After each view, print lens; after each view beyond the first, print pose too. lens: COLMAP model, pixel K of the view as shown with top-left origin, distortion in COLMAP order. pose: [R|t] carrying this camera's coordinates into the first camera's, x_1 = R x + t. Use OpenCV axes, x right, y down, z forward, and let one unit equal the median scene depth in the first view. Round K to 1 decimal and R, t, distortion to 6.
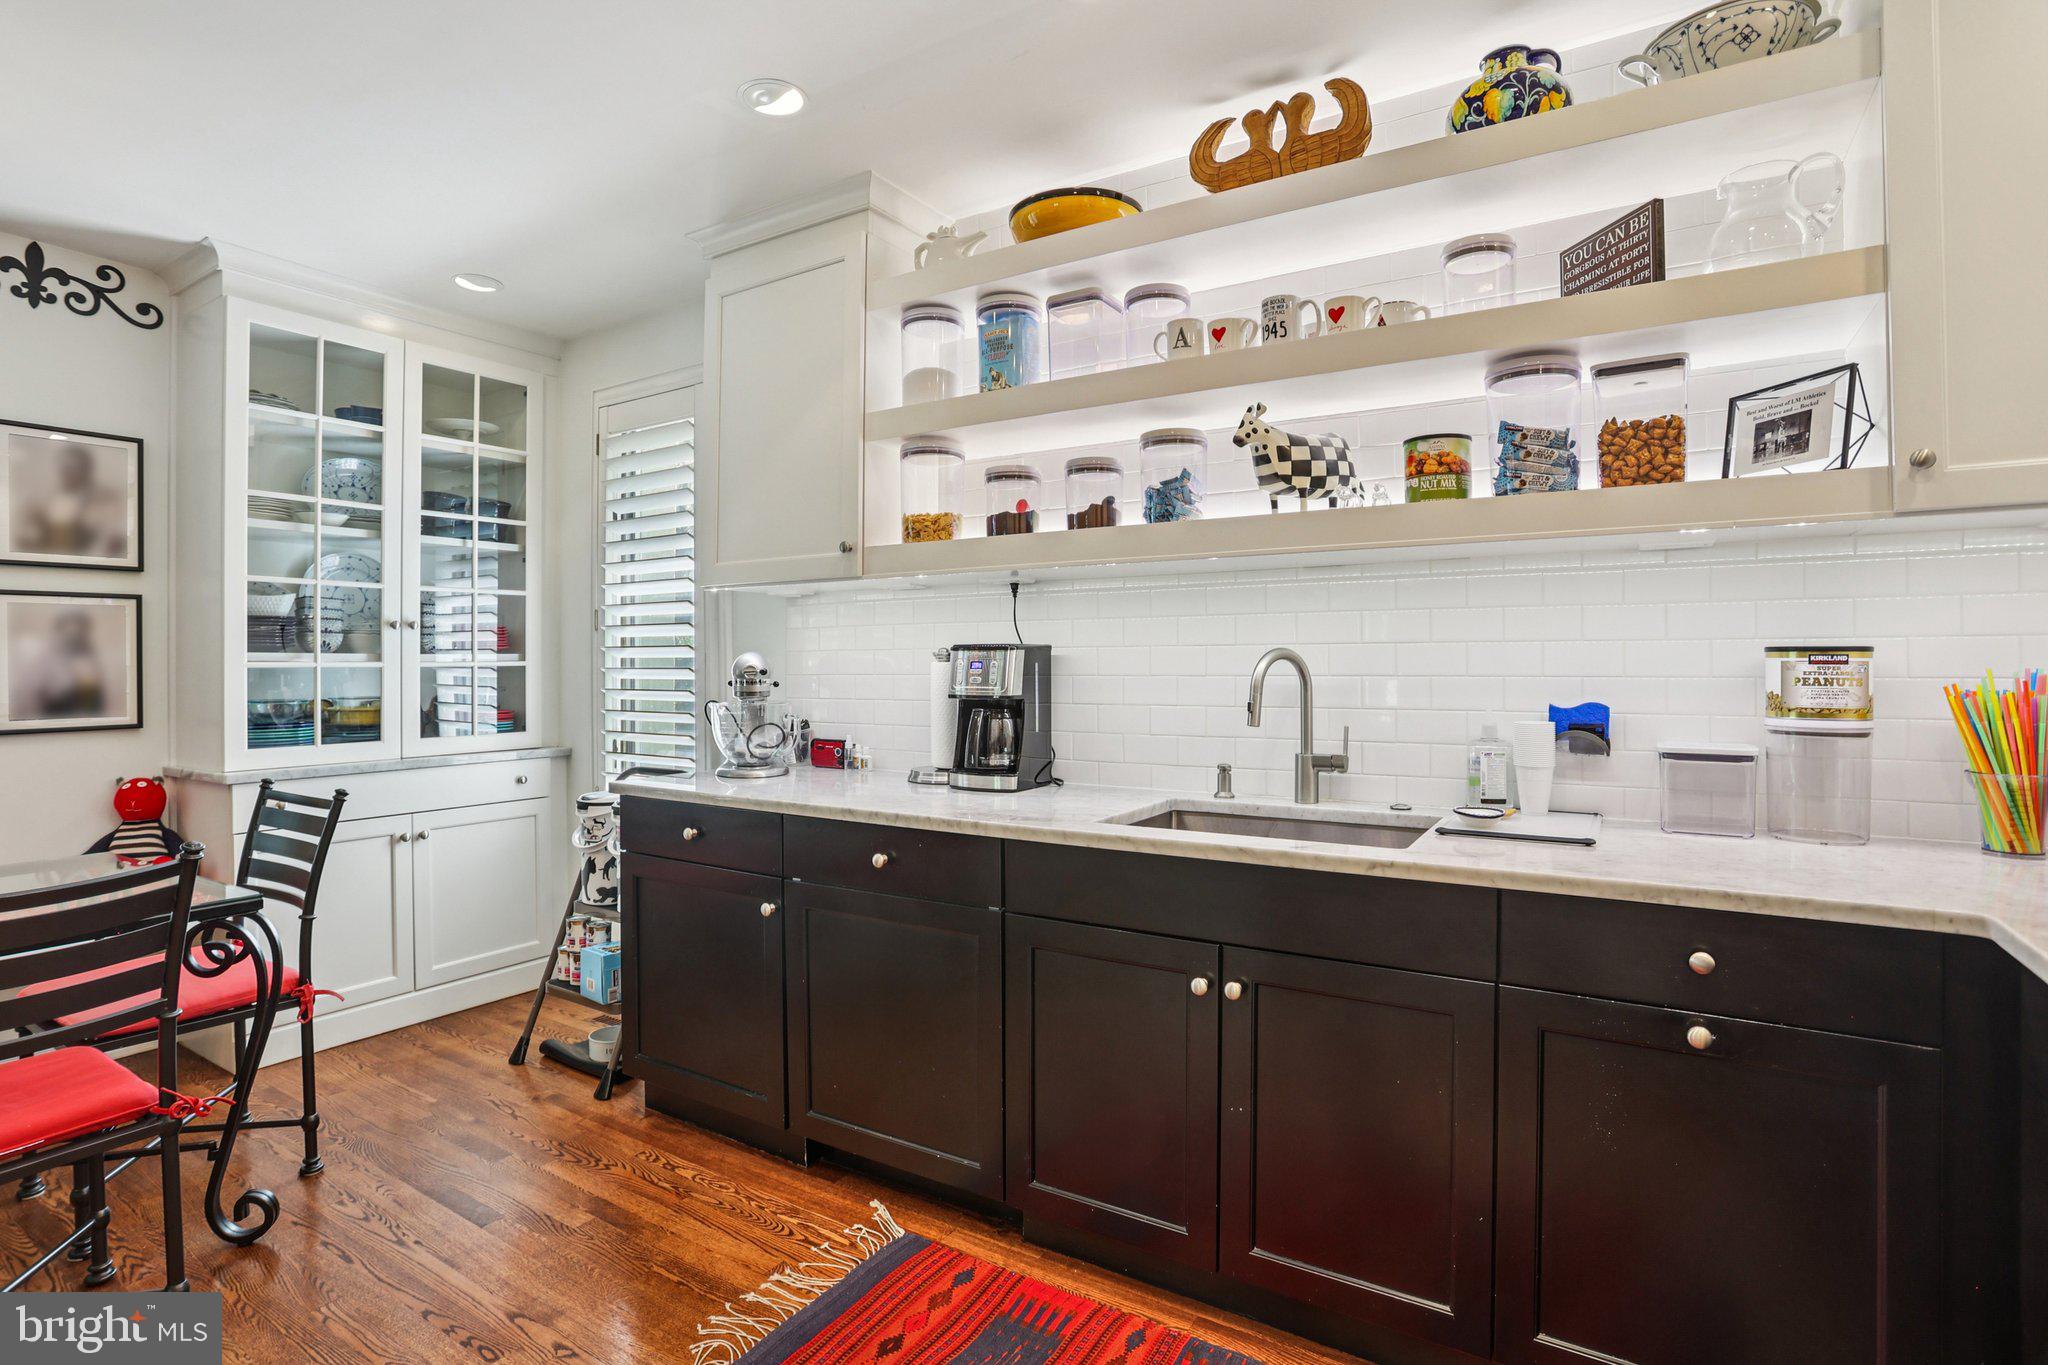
lens RADIAL K [[1016.8, 0, 1004.4], [0, 1016.8, 655.6], [0, 0, 1]] dist [-0.078833, 0.036976]
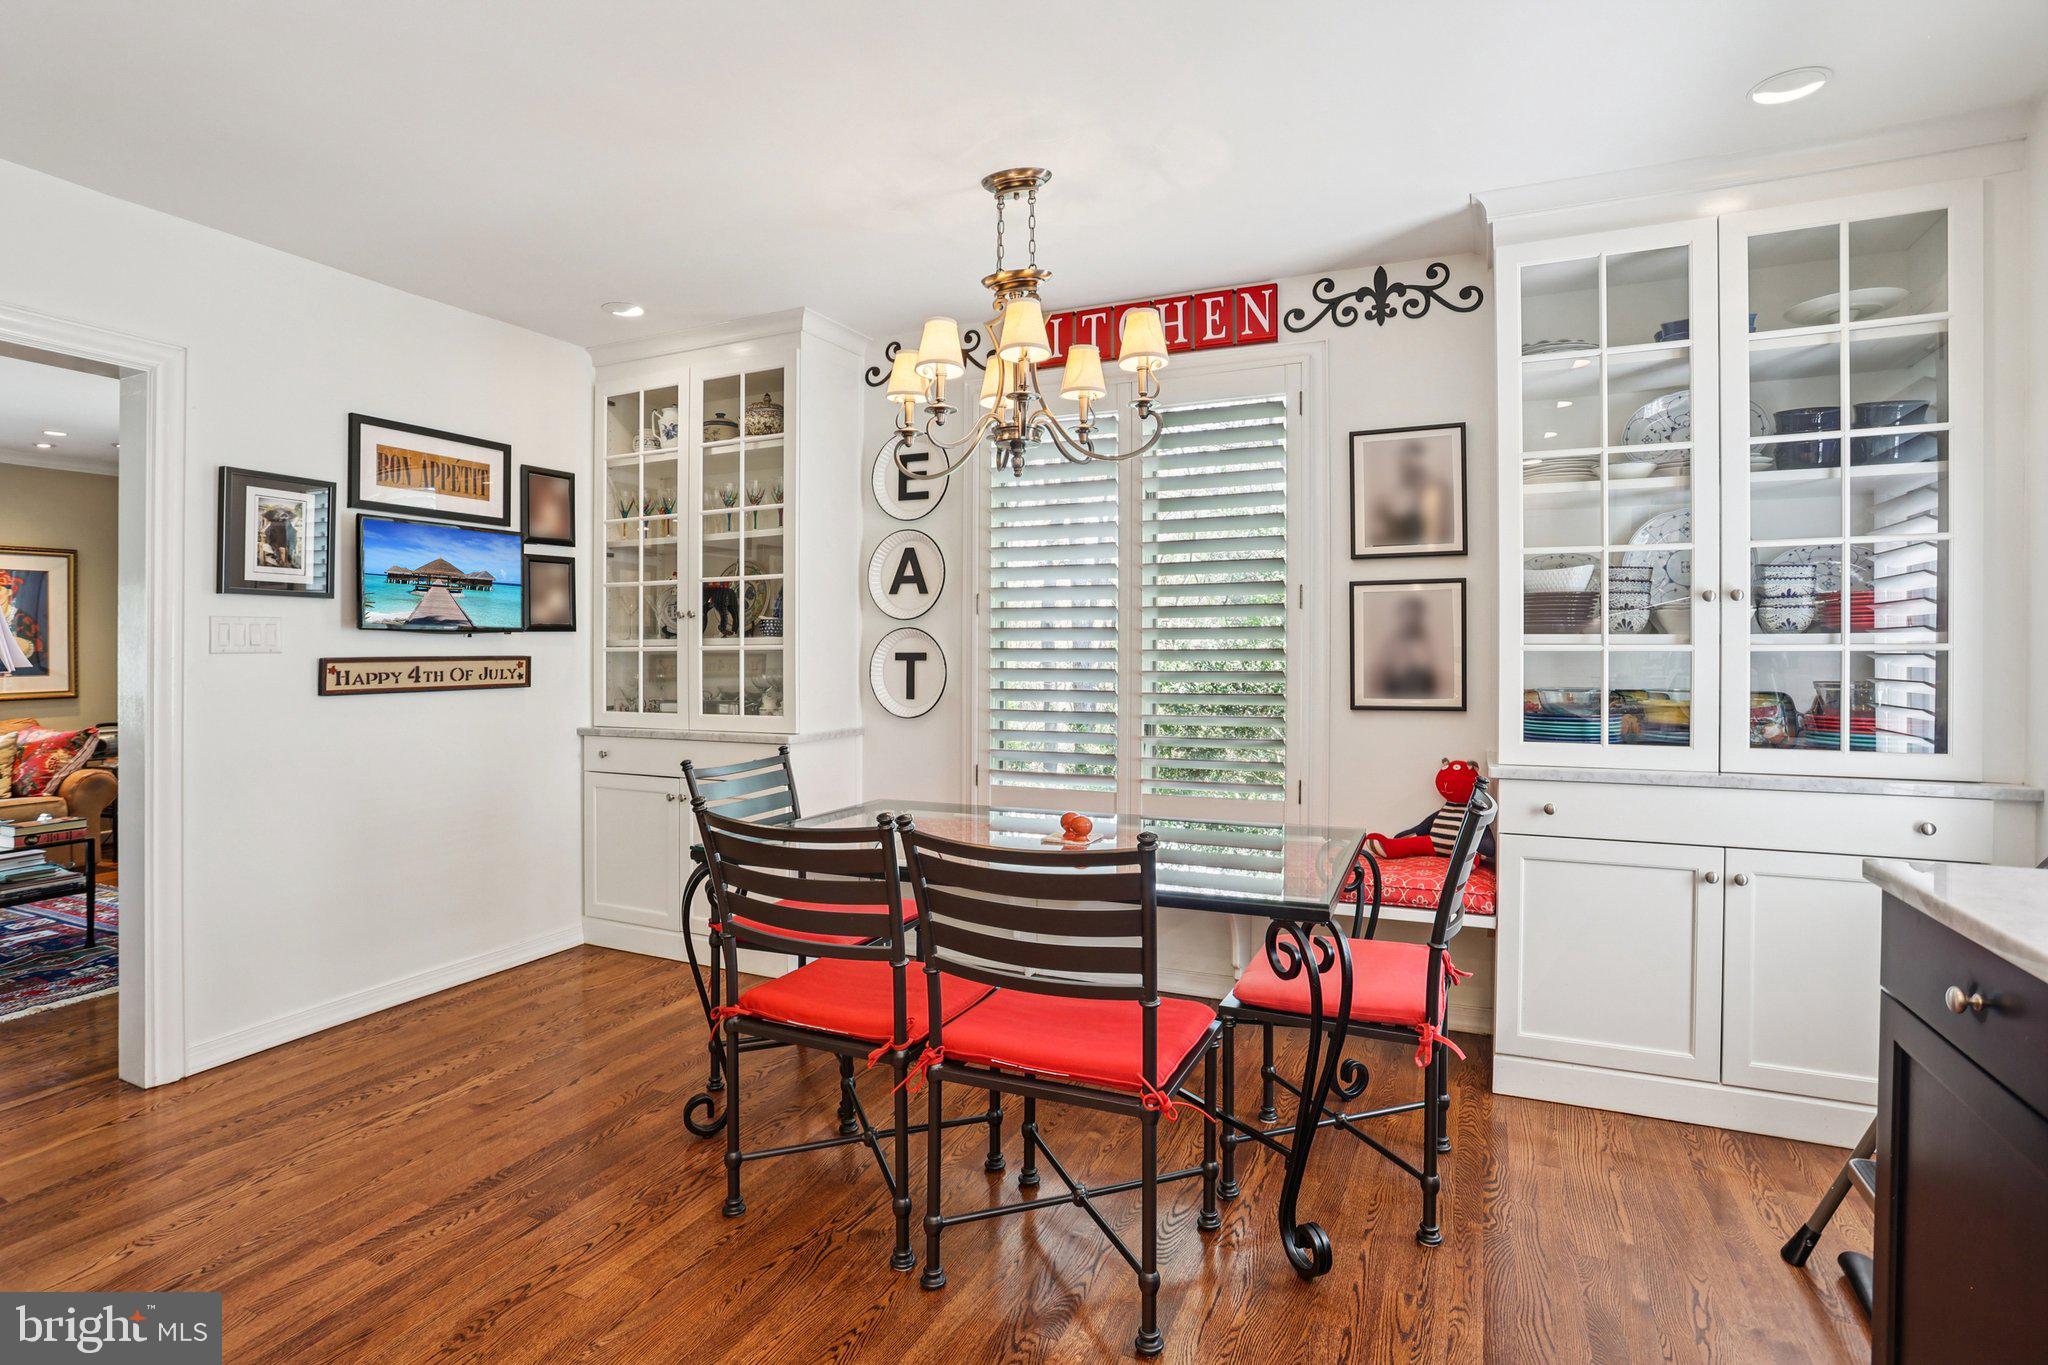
lens RADIAL K [[1016.8, 0, 1004.4], [0, 1016.8, 655.6], [0, 0, 1]] dist [-0.078833, 0.036976]
pose [[0.132573, 0.007483, -0.991145, 0.070711], [0.006792, 0.999941, 0.008458, 0.005016], [0.991150, -0.007854, 0.132515, 0.405799]]
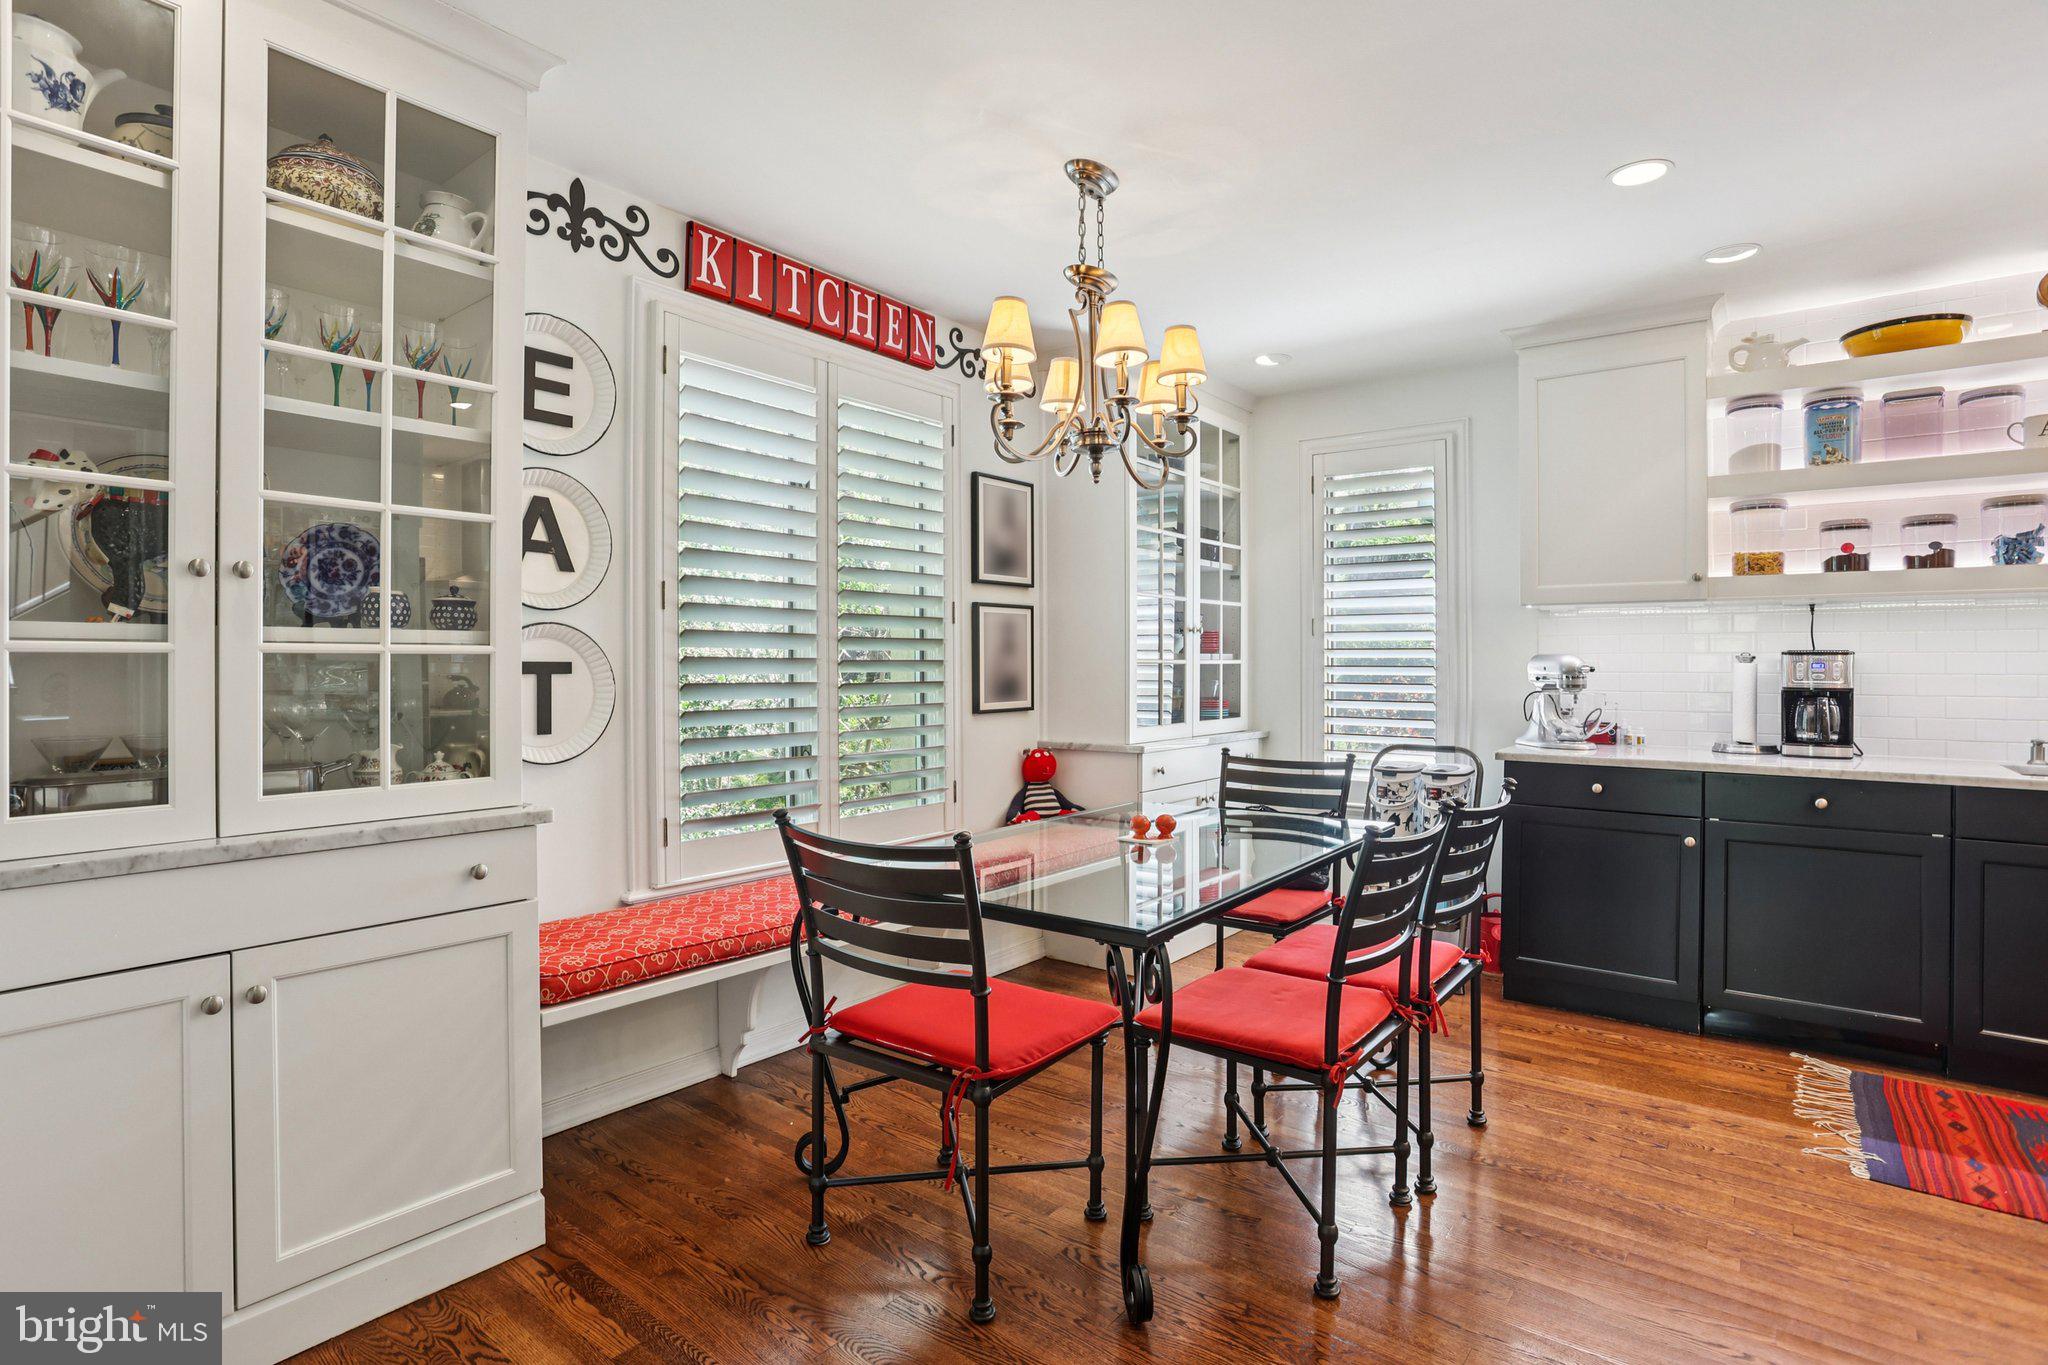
lens RADIAL K [[1016.8, 0, 1004.4], [0, 1016.8, 655.6], [0, 0, 1]] dist [-0.078833, 0.036976]
pose [[0.995326, 0.008104, -0.096230, -0.810515], [-0.008059, 0.999967, 0.000855, 0.002540], [0.096234, -0.000075, 0.995359, -0.338012]]
